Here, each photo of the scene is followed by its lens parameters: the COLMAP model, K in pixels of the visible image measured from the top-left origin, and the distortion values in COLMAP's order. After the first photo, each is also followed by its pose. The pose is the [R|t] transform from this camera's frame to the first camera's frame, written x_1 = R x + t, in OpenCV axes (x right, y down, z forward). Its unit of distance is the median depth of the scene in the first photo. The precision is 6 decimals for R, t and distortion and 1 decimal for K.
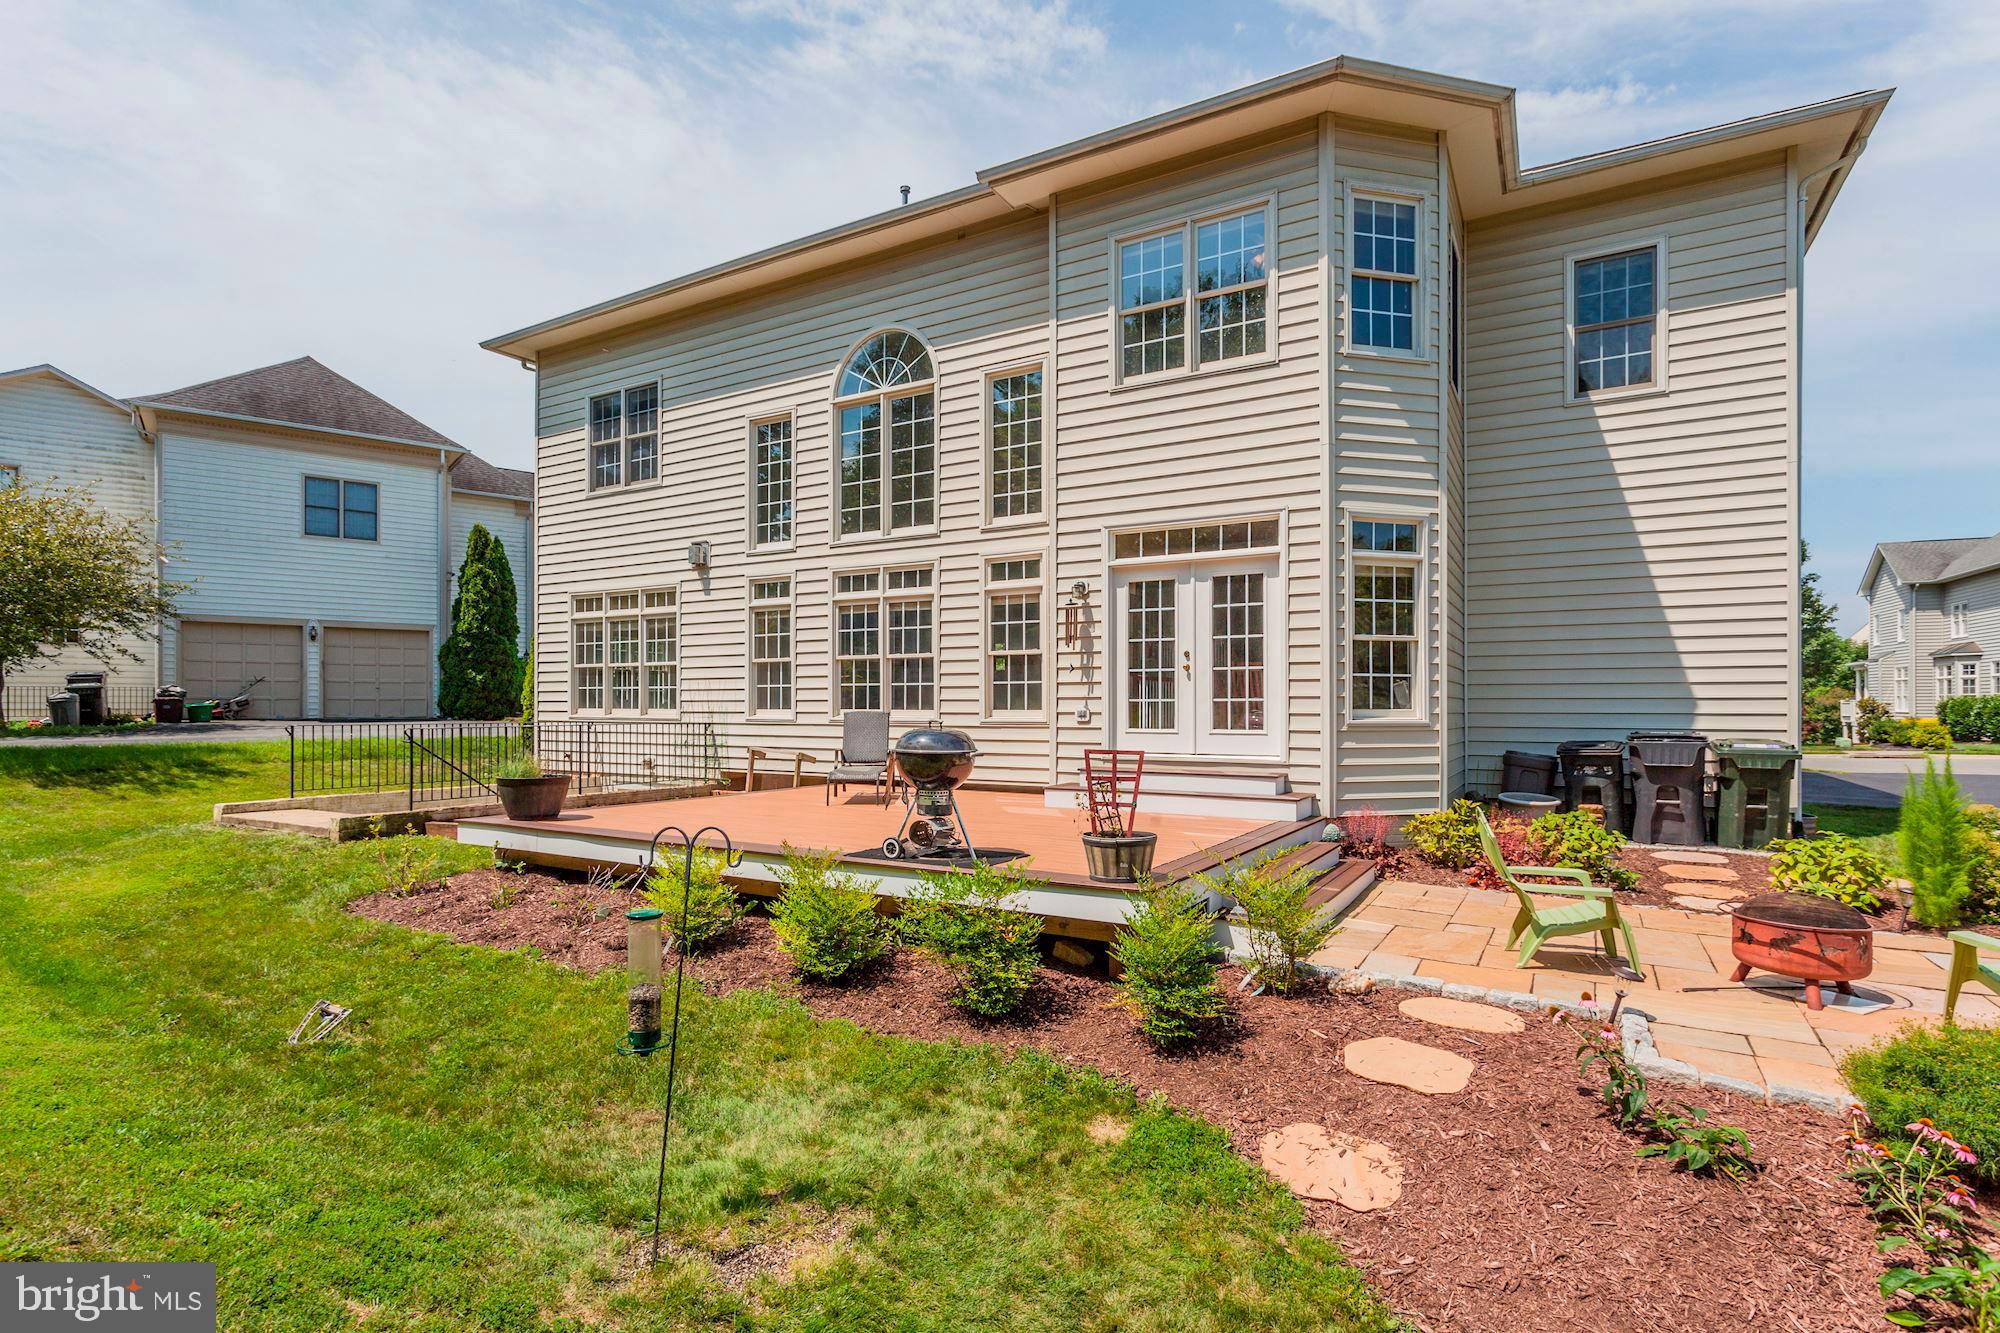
lens RADIAL K [[957.1, 0, 942.6], [0, 957.1, 694.5], [0, 0, 1]] dist [-0.001463, 0.002531]
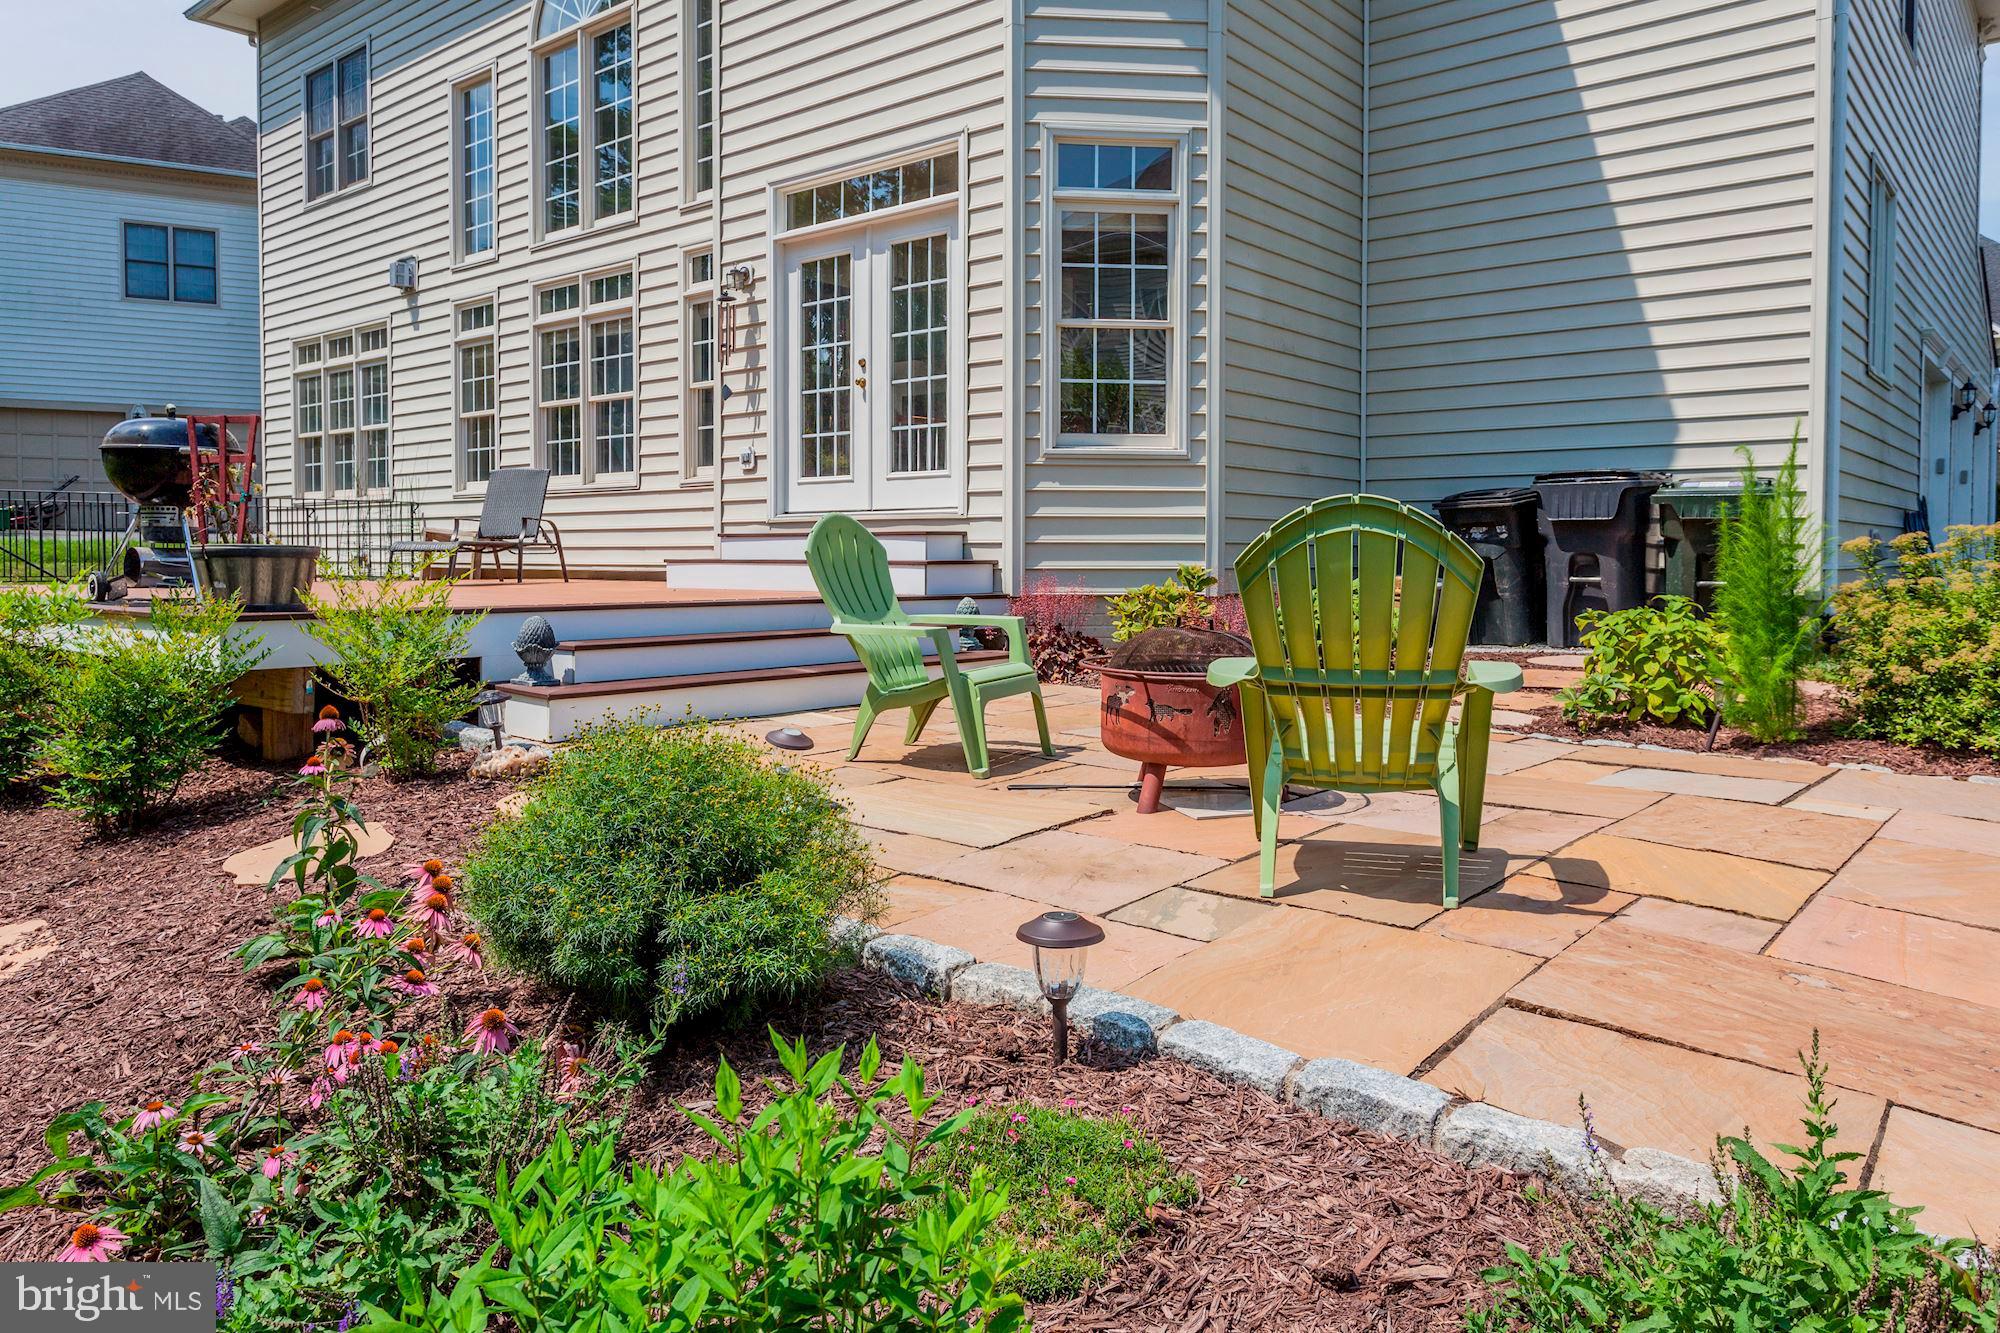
lens RADIAL K [[1309.3, 0, 920.7], [0, 1309.3, 565.3], [0, 0, 1]] dist [0.000110, 0.003290]
pose [[0.987522, 0.003382, -0.157443, 0.403790], [0.000726, 0.999661, 0.026028, 0.070014], [0.157478, -0.025817, 0.987185, 0.081473]]
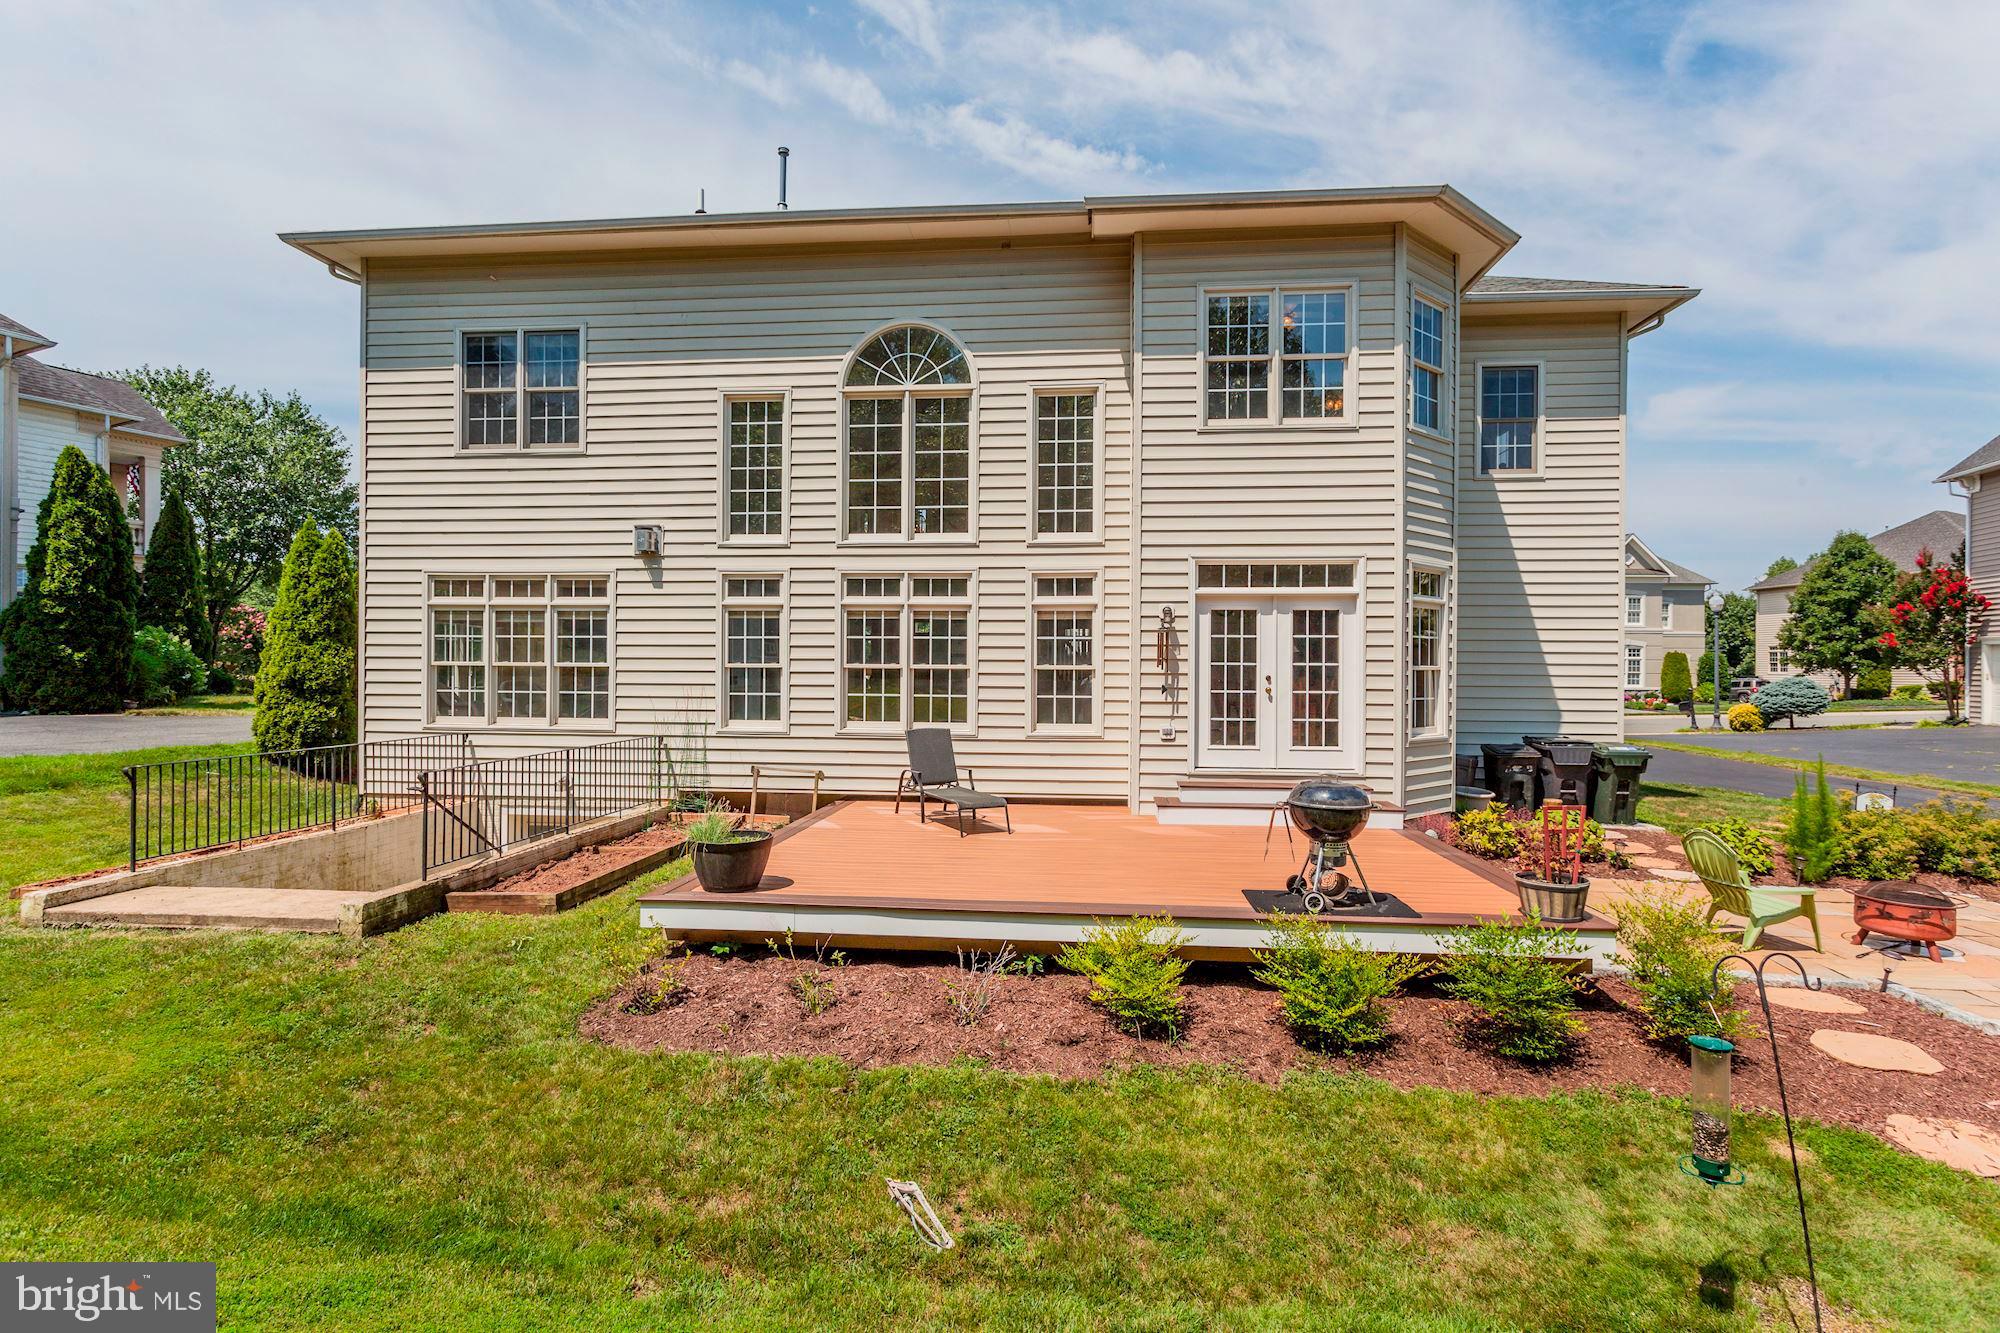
lens RADIAL K [[957.1, 0, 968.5], [0, 957.1, 661.9], [0, 0, 1]] dist [-0.001463, 0.002531]
pose [[0.906322, 0.005504, 0.422553, -0.482971], [-0.007731, 0.999964, 0.003557, -0.057080], [-0.422518, -0.006491, 0.906331, 0.130212]]
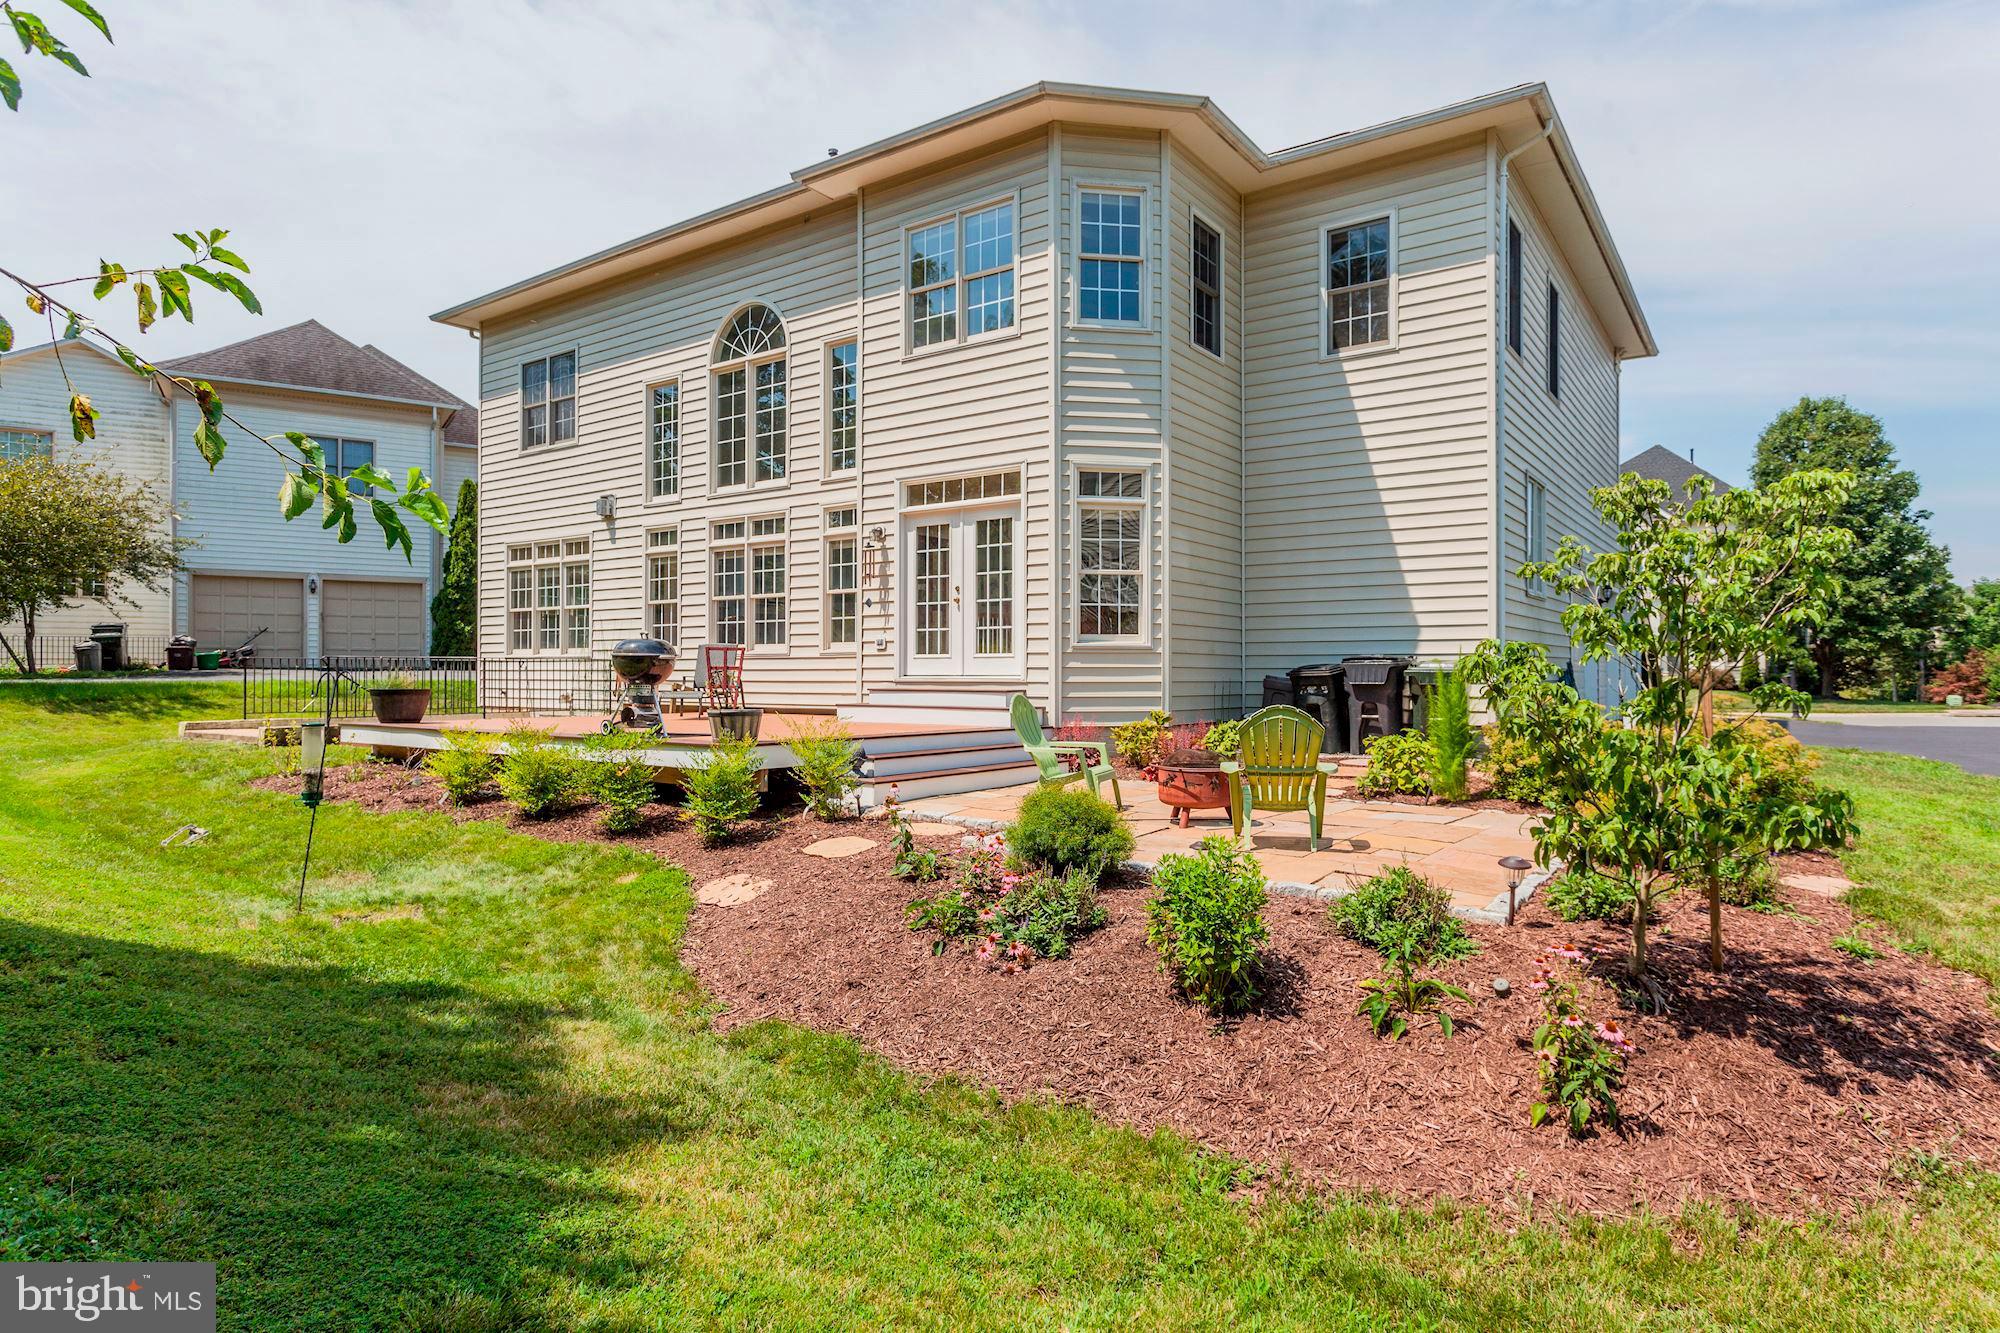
lens RADIAL K [[1063.8, 0, 930.6], [0, 1063.8, 654.4], [0, 0, 1]] dist [0.002726, -0.000192]
pose [[0.995935, -0.000504, -0.090076, 0.308971], [0.000226, 0.999995, -0.003088, 0.037232], [0.090078, 0.003055, 0.995930, -0.252146]]
